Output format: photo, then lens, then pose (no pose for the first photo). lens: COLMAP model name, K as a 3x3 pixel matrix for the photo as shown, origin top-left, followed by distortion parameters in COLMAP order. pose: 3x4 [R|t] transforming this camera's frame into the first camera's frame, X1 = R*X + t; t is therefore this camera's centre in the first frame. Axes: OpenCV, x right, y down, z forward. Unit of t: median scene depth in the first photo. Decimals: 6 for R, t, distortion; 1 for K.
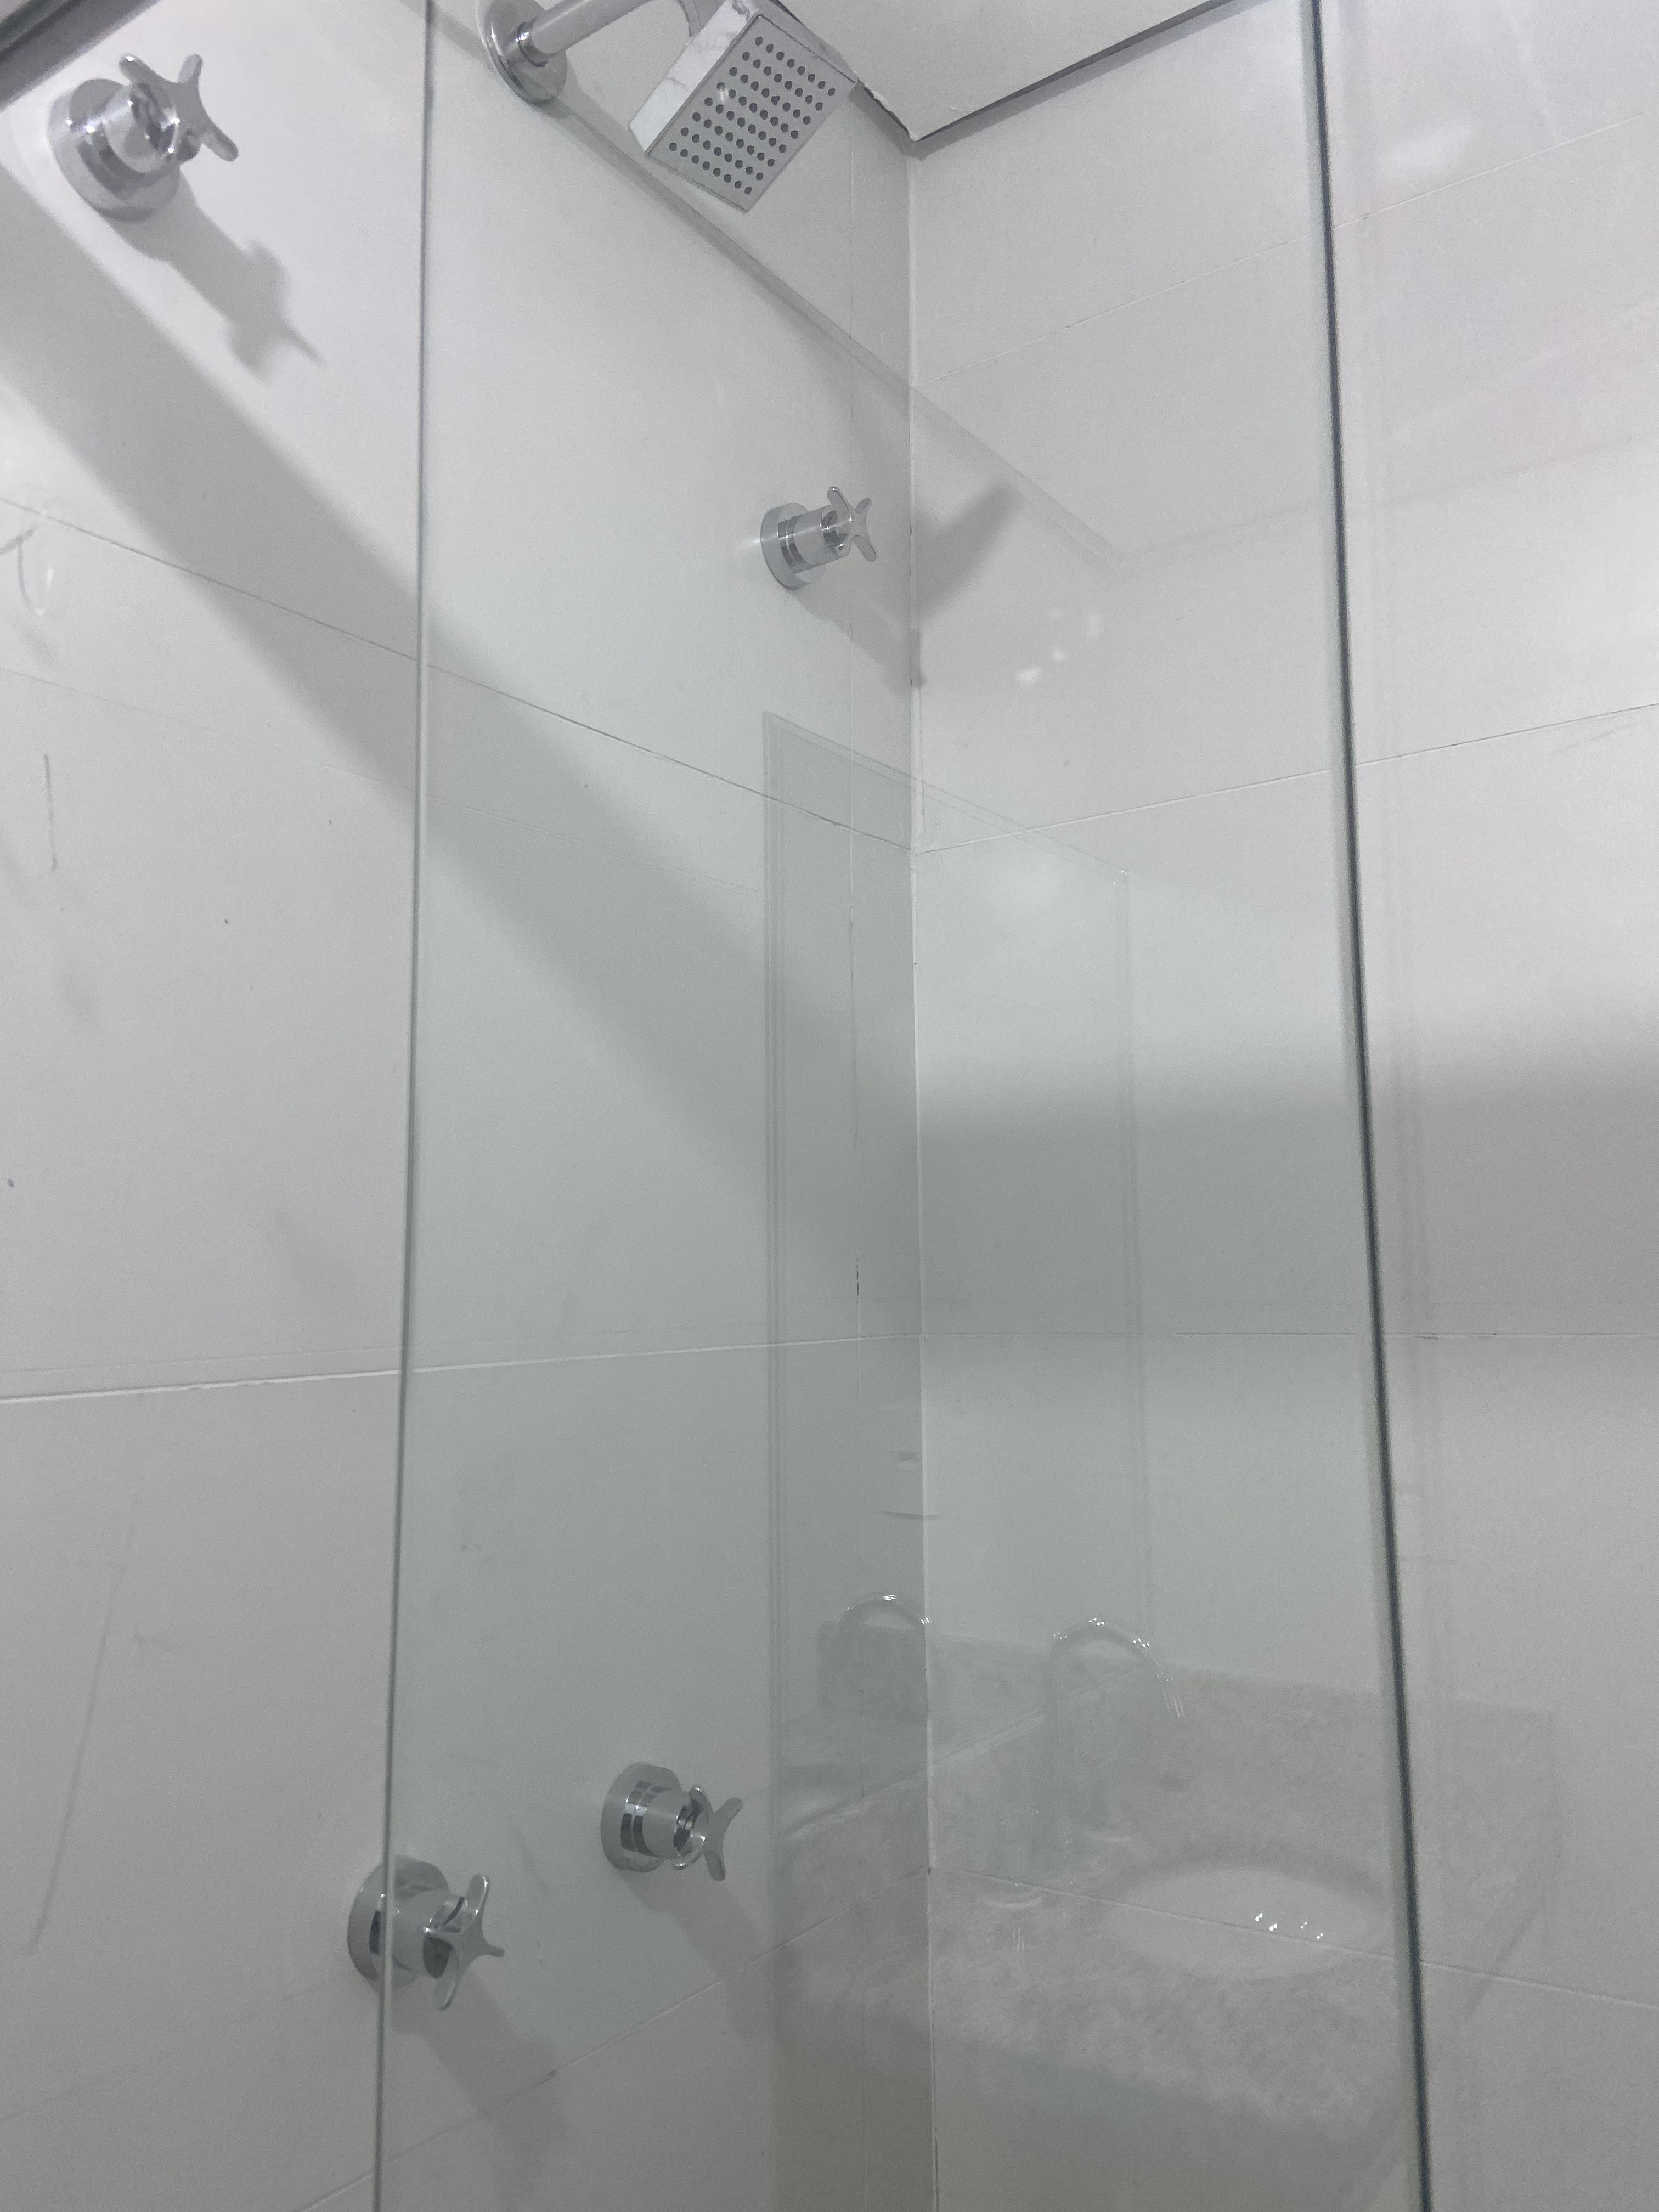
lens RADIAL K [[1698.8, 0, 831.7], [0, 1698.8, 1103.7], [0, 0, 1]] dist [0.017667, -0.001301]
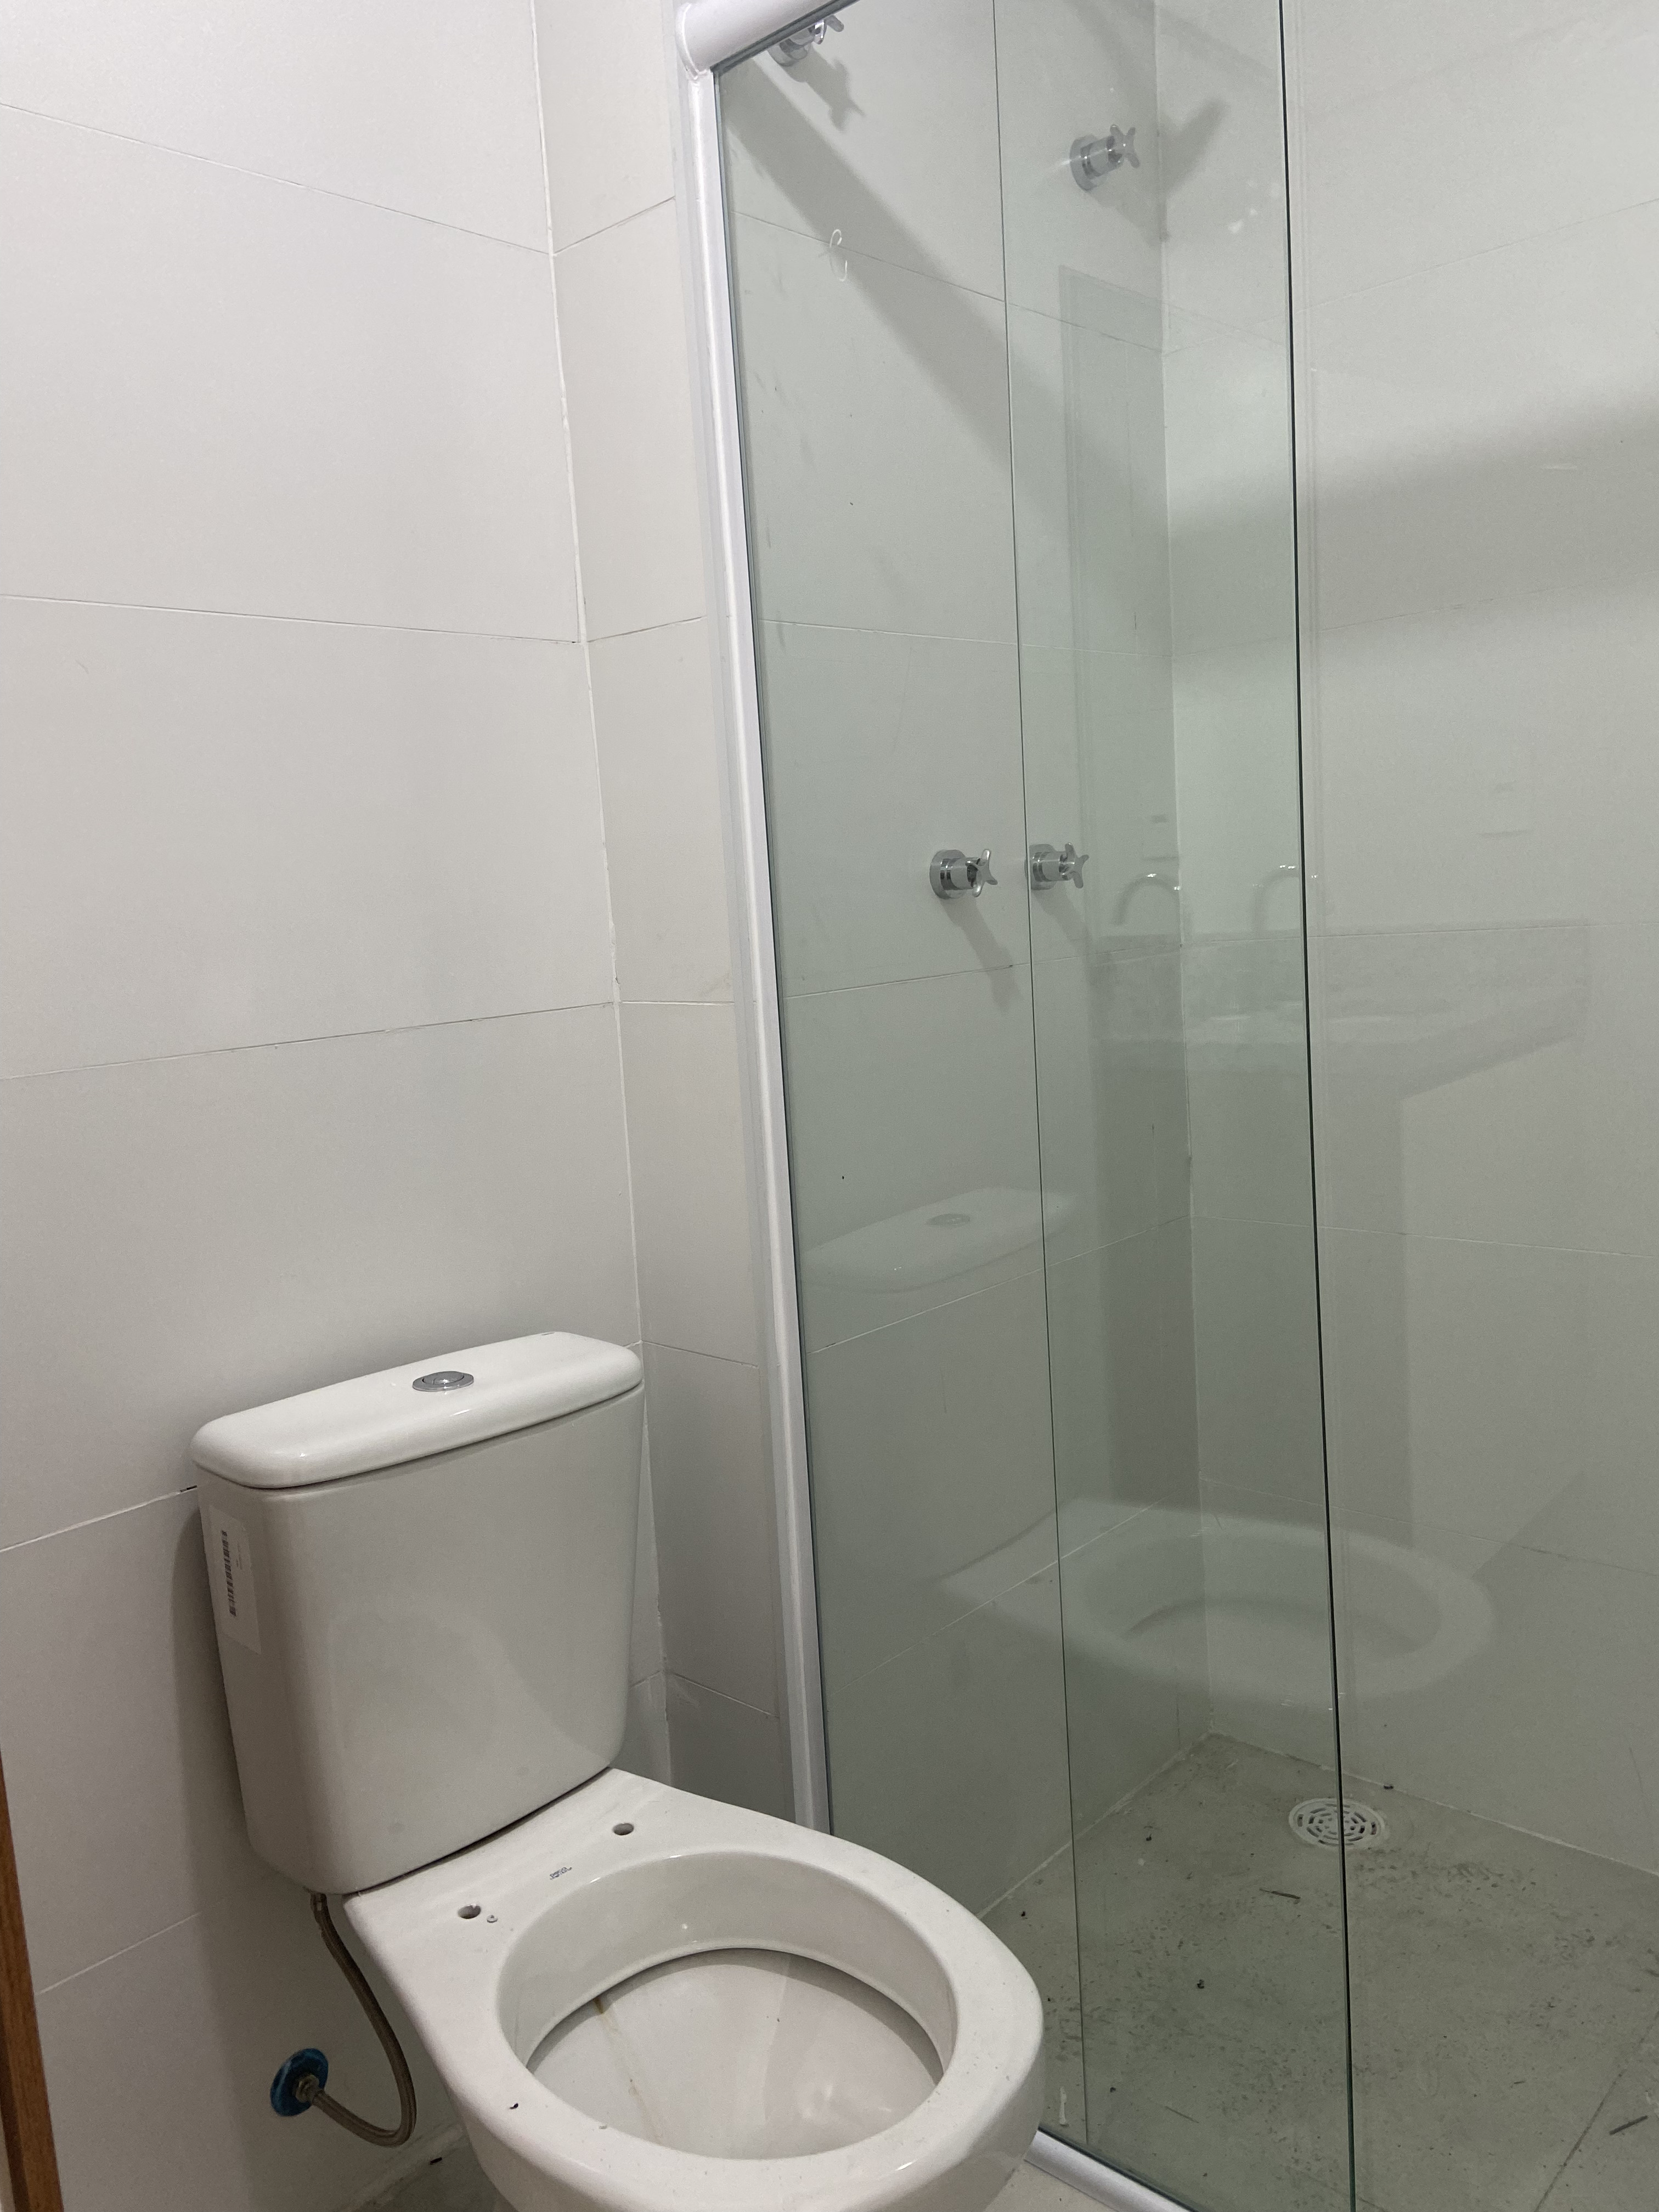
lens RADIAL K [[1698.8, 0, 823.8], [0, 1698.8, 1109.5], [0, 0, 1]] dist [0.017667, -0.001301]
pose [[0.988262, -0.031821, -0.149415, -0.058700], [0.068056, 0.967355, 0.244116, 0.147057], [0.136769, -0.251419, 0.958166, -0.883834]]
